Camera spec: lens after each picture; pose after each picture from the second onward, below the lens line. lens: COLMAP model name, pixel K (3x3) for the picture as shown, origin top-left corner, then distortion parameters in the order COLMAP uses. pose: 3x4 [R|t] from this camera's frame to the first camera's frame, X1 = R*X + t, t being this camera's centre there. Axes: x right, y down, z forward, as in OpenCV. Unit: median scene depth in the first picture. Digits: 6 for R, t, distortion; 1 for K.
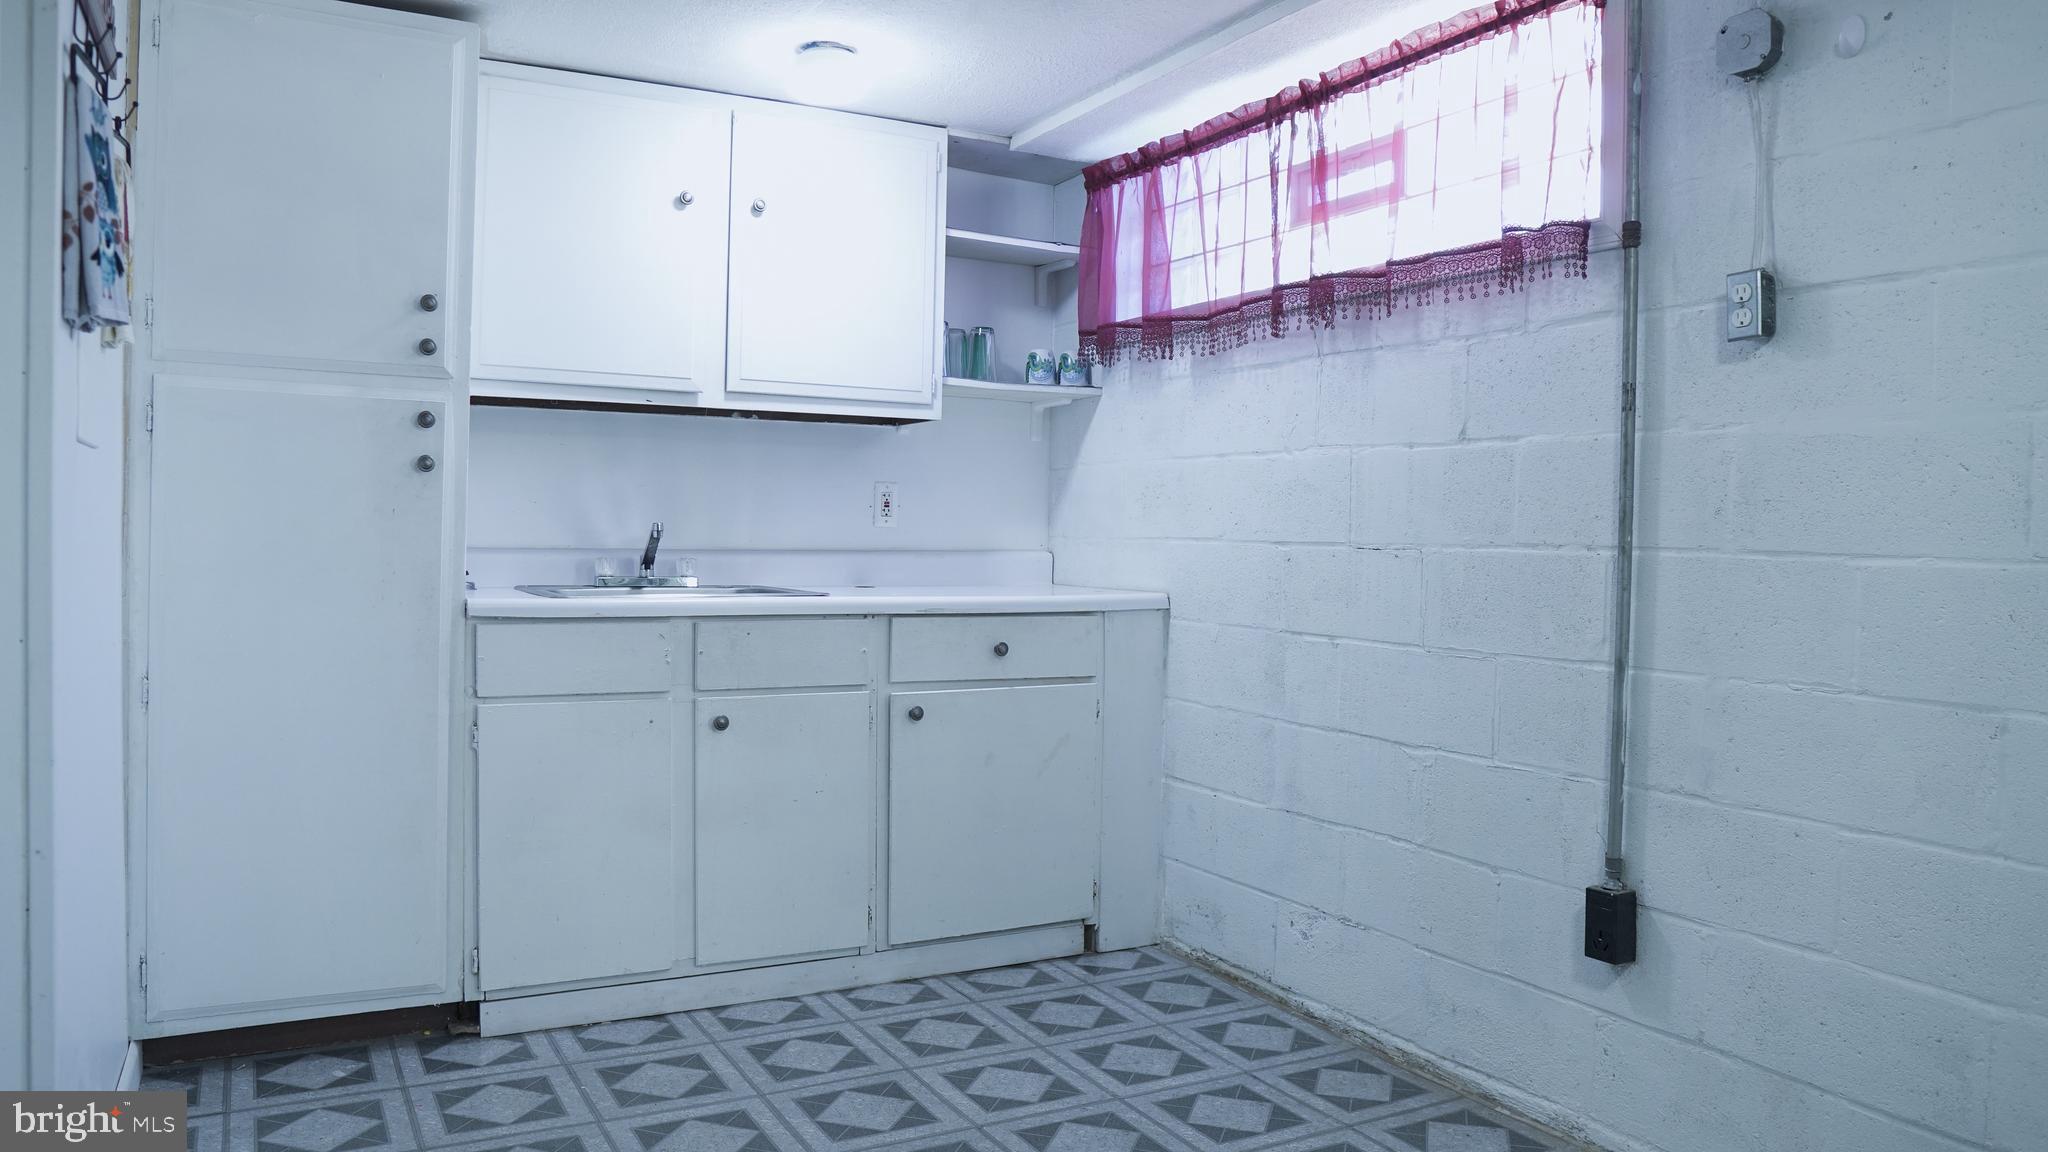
lens RADIAL K [[1431.6, 0, 1024.0], [0, 1431.6, 576.0], [0, 0, 1]] dist [-0.110208, 0.068568]
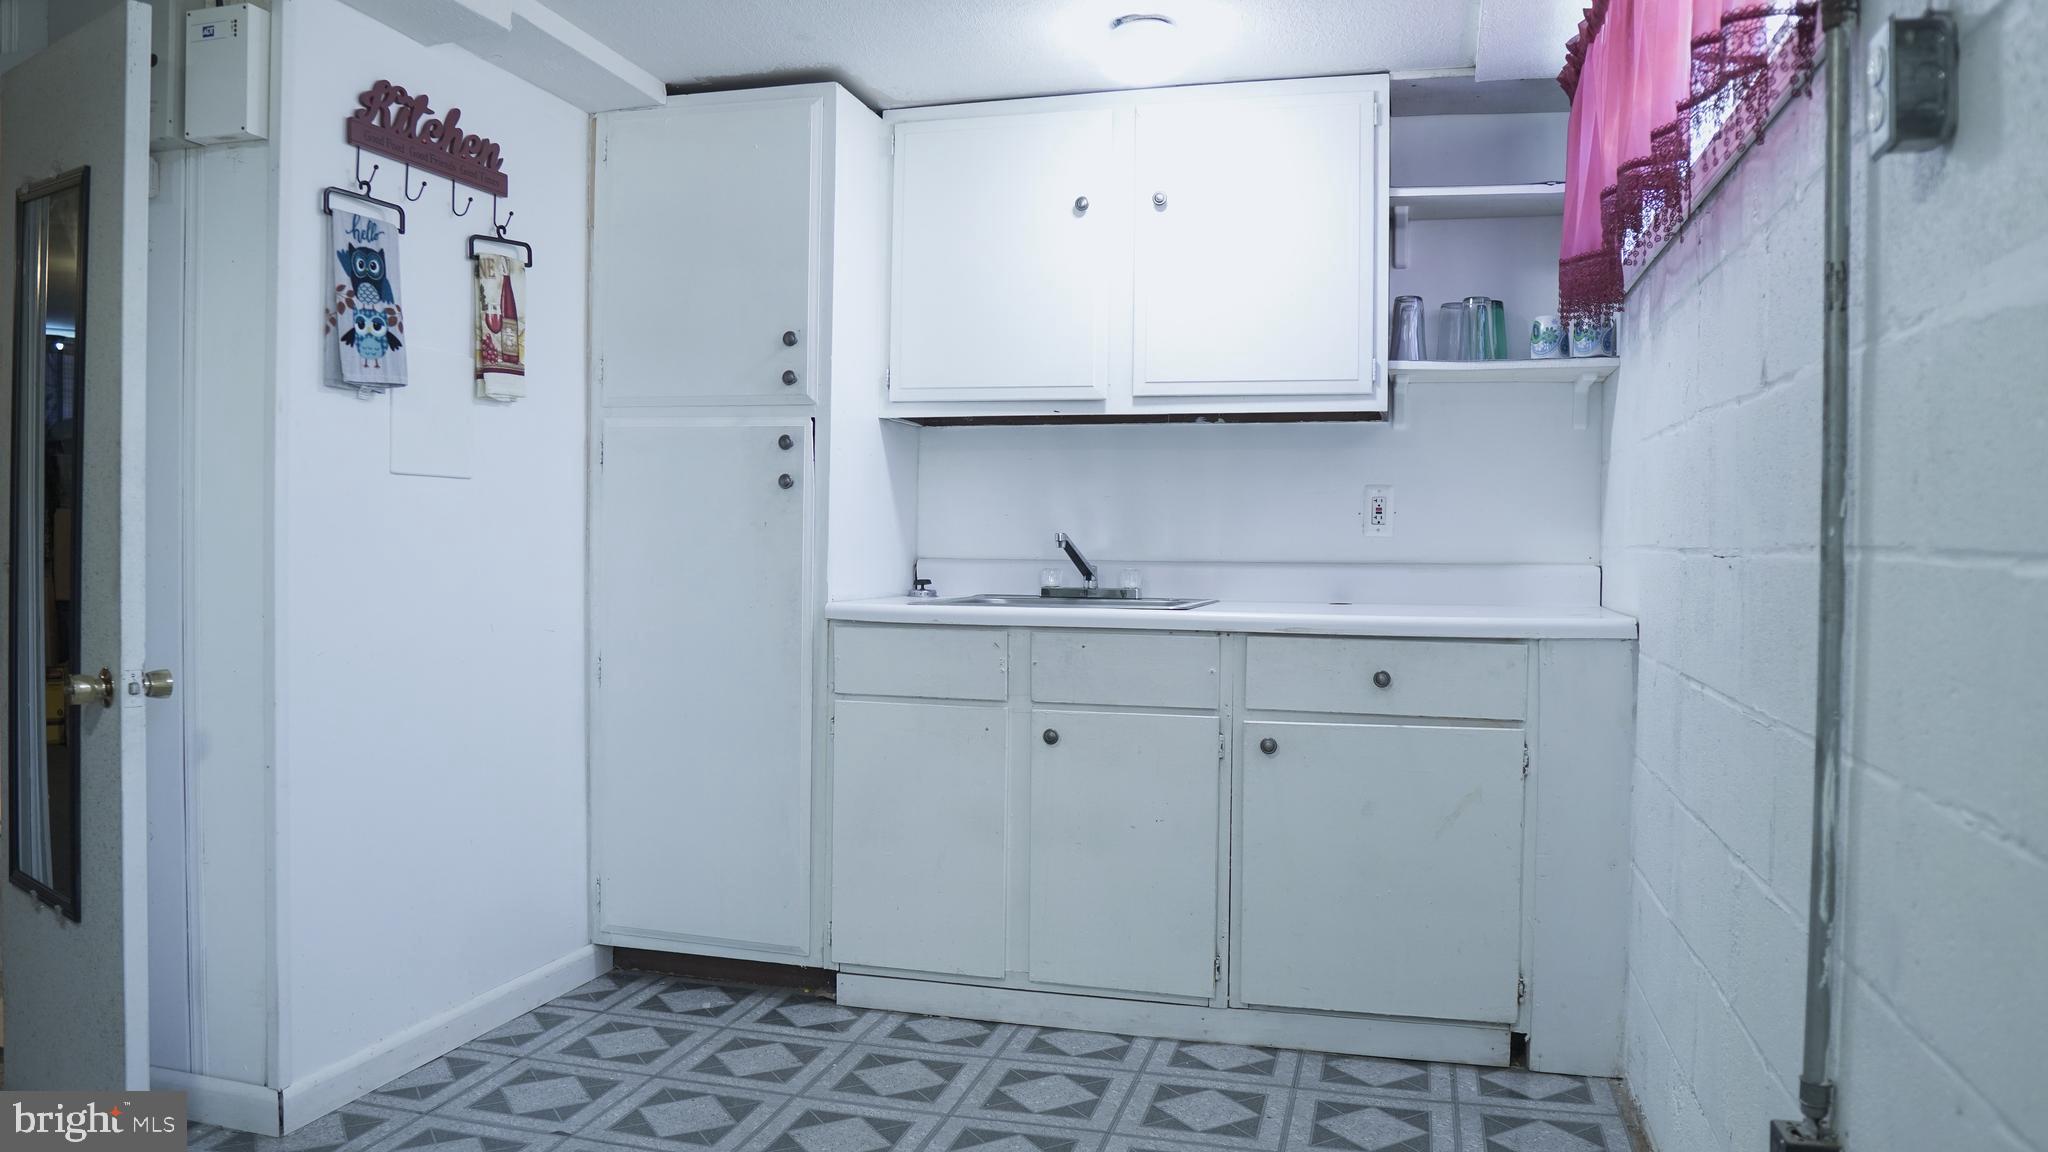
lens RADIAL K [[1431.6, 0, 1024.0], [0, 1431.6, 576.0], [0, 0, 1]] dist [-0.110208, 0.068568]
pose [[0.719055, 0.006917, -0.694918, 0.454282], [-0.017956, 0.999802, -0.008627, 0.001901], [0.694721, 0.018681, 0.719037, 0.280477]]
